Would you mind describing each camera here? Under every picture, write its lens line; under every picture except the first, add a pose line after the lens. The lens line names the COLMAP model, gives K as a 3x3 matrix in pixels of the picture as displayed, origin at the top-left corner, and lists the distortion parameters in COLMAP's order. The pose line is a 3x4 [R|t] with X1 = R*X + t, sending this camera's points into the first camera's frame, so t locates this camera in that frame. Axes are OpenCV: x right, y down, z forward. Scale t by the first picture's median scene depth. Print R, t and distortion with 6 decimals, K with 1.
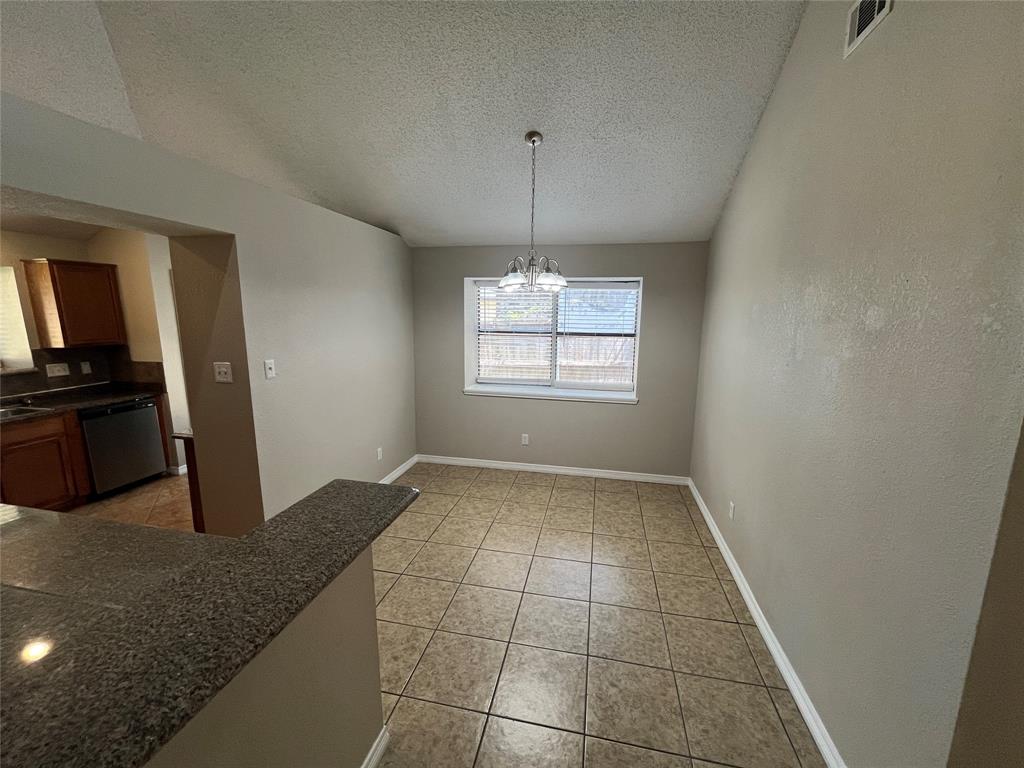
lens RADIAL K [[411.6, 0, 513.1], [0, 411.6, 386.7], [0, 0, 1]] dist [-0.002357, -0.000132]
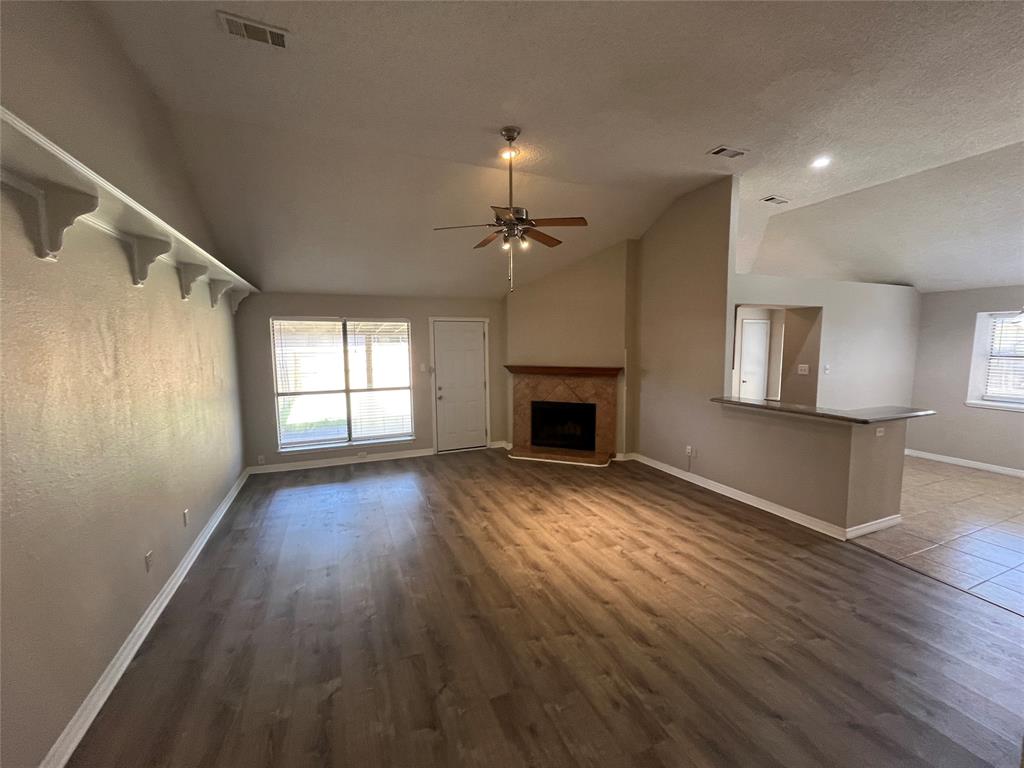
lens RADIAL K [[411.6, 0, 509.9], [0, 411.6, 391.5], [0, 0, 1]] dist [-0.002357, -0.000132]
pose [[0.573480, 0.074198, -0.815852, 0.103123], [-0.133070, 0.991101, -0.003402, 0.169408], [0.808340, 0.110516, 0.578250, -0.860357]]
